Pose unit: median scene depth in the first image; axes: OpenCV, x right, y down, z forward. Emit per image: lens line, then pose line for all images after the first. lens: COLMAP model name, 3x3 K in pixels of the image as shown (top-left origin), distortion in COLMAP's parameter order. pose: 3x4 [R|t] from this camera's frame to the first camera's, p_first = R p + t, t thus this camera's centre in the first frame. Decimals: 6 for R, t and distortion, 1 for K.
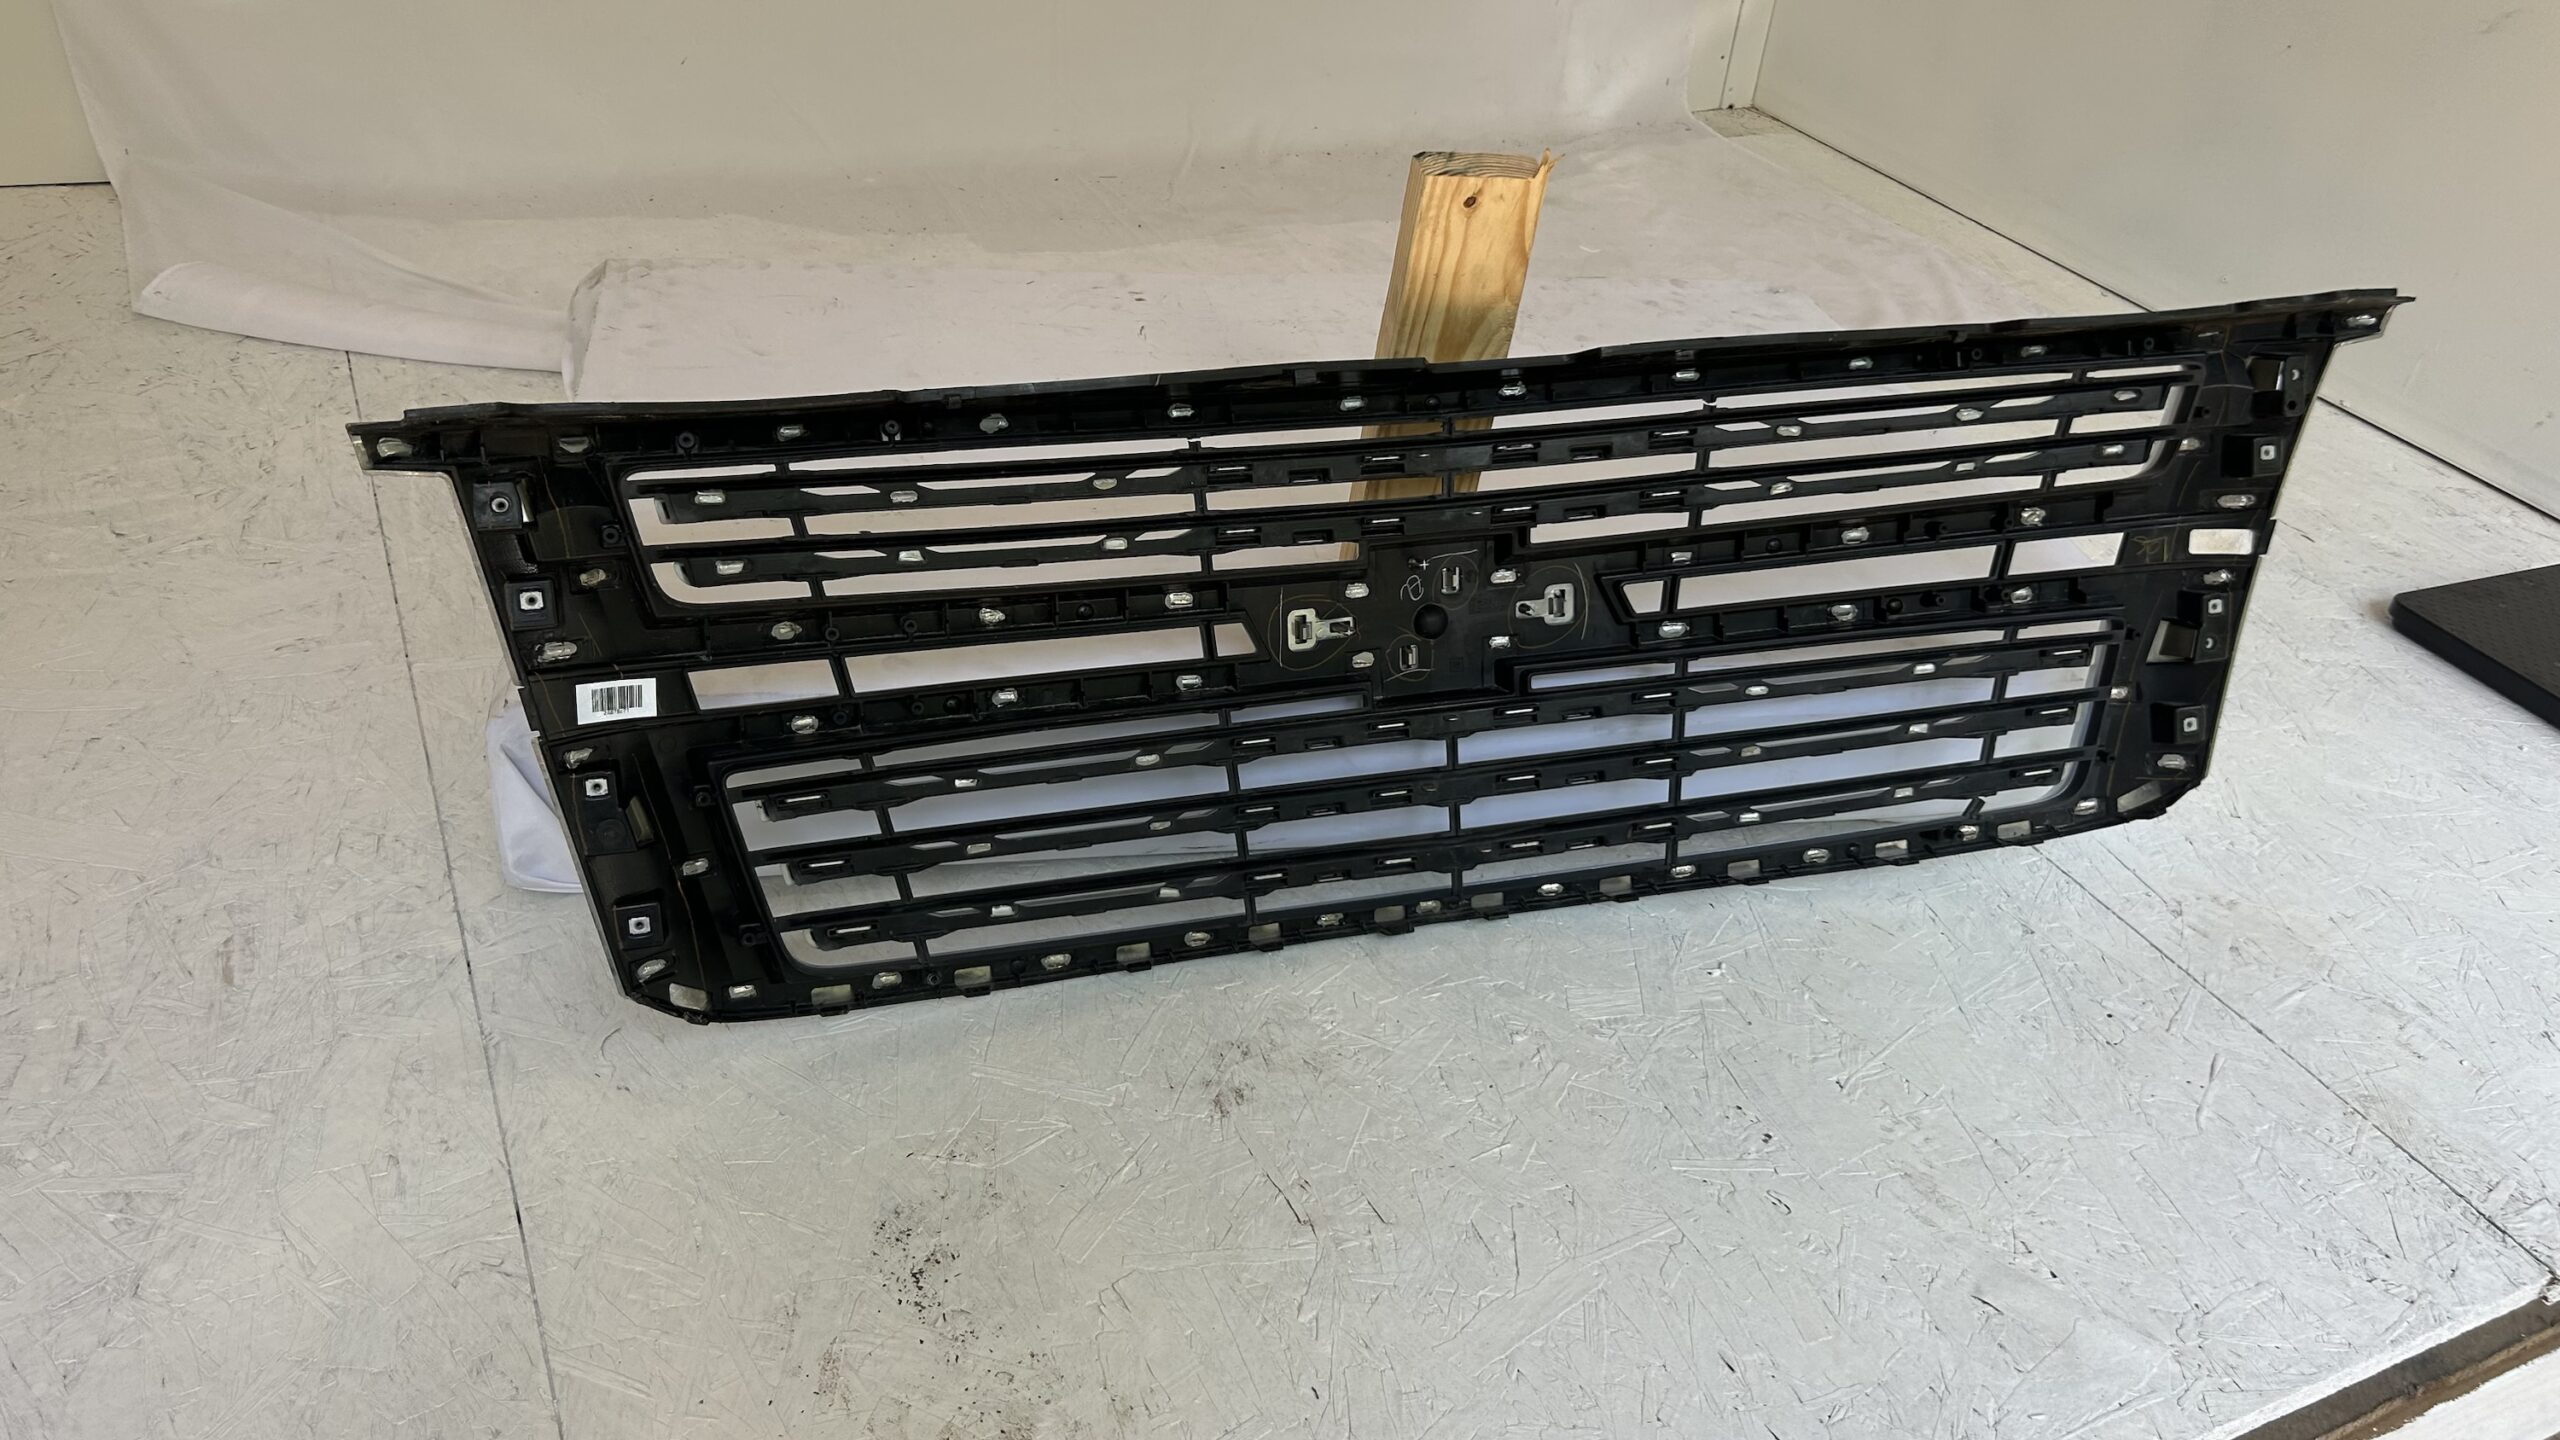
lens RADIAL K [[1852.0, 0, 1280.0], [0, 1852.0, 720.0], [0, 0, 1]] dist [0.167383, -0.326578]
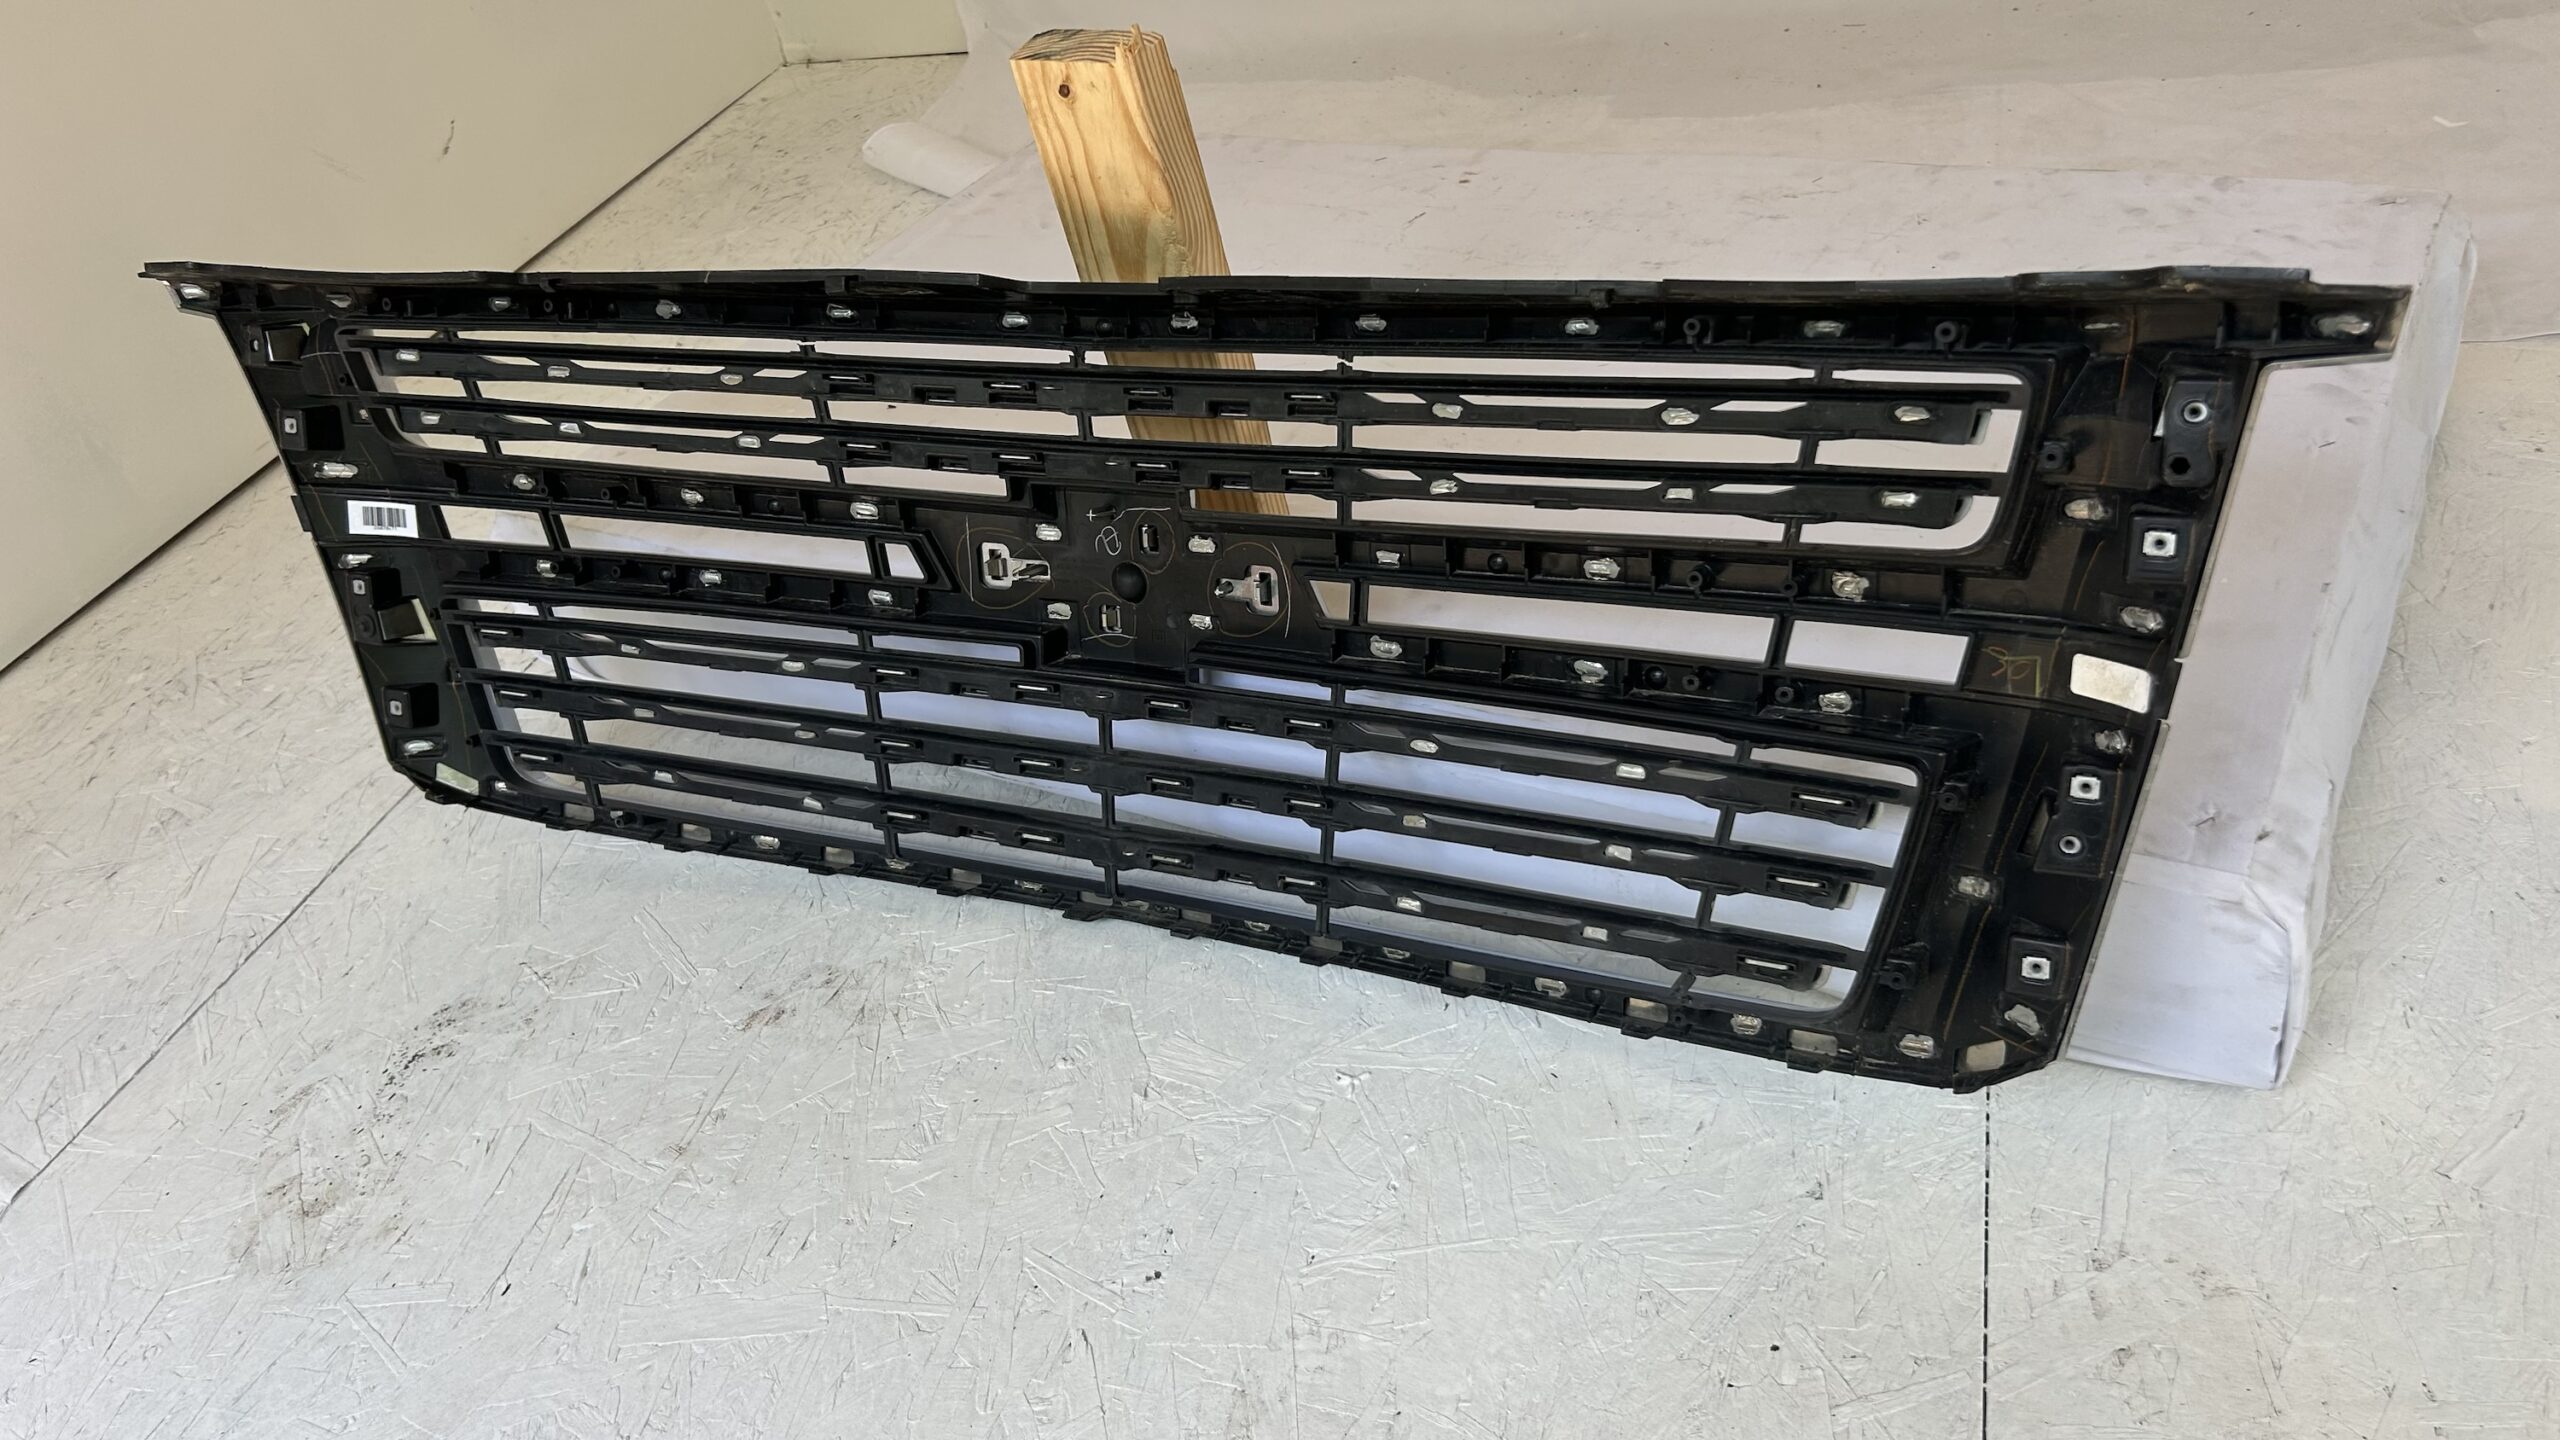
lens RADIAL K [[1852.0, 0, 1280.0], [0, 1852.0, 720.0], [0, 0, 1]] dist [0.167383, -0.326578]
pose [[0.722833, 0.220955, -0.654746, 0.731049], [-0.170505, 0.975235, 0.140873, -0.127278], [0.669657, 0.009810, 0.742605, 0.411366]]
